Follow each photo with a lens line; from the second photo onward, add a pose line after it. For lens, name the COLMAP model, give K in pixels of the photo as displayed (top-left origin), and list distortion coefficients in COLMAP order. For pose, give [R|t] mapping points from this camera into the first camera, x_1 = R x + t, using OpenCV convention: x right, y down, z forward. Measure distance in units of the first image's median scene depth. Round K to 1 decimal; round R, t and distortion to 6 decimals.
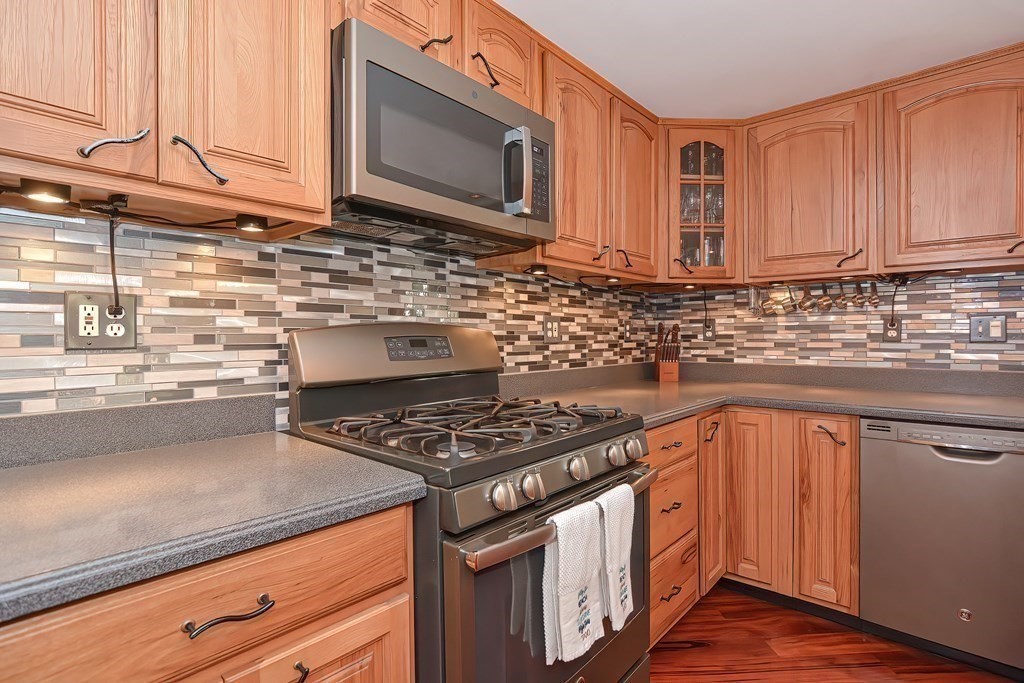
lens RADIAL K [[502.6, 0, 512.6], [0, 502.6, 342.9], [0, 0, 1]] dist [-0.032181, 0.007369]
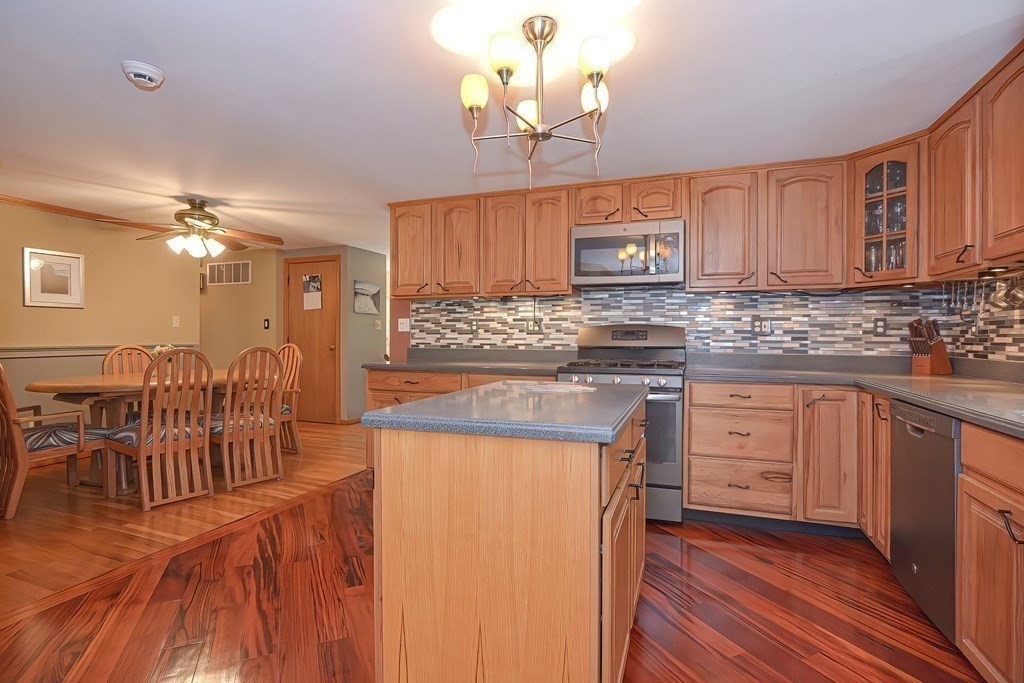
lens RADIAL K [[502.6, 0, 513.3], [0, 502.6, 339.7], [0, 0, 1]] dist [-0.032181, 0.007369]
pose [[0.360386, 0.015495, -0.932675, 1.311599], [-0.017869, 0.999793, 0.009706, 0.013132], [0.932632, 0.013168, 0.360588, -0.242195]]
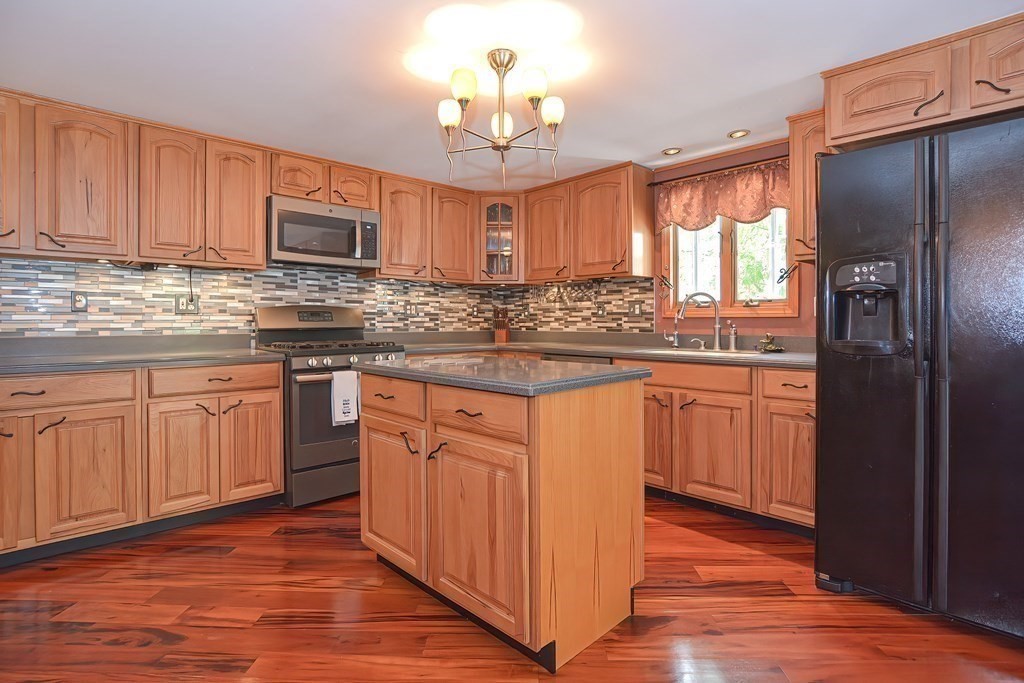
lens RADIAL K [[502.6, 0, 514.2], [0, 502.6, 325.1], [0, 0, 1]] dist [-0.032181, 0.007369]
pose [[0.996758, 0.005668, -0.080254, 0.662609], [-0.006151, 0.999964, -0.005770, 0.042177], [0.080218, 0.006245, 0.996758, -0.880314]]
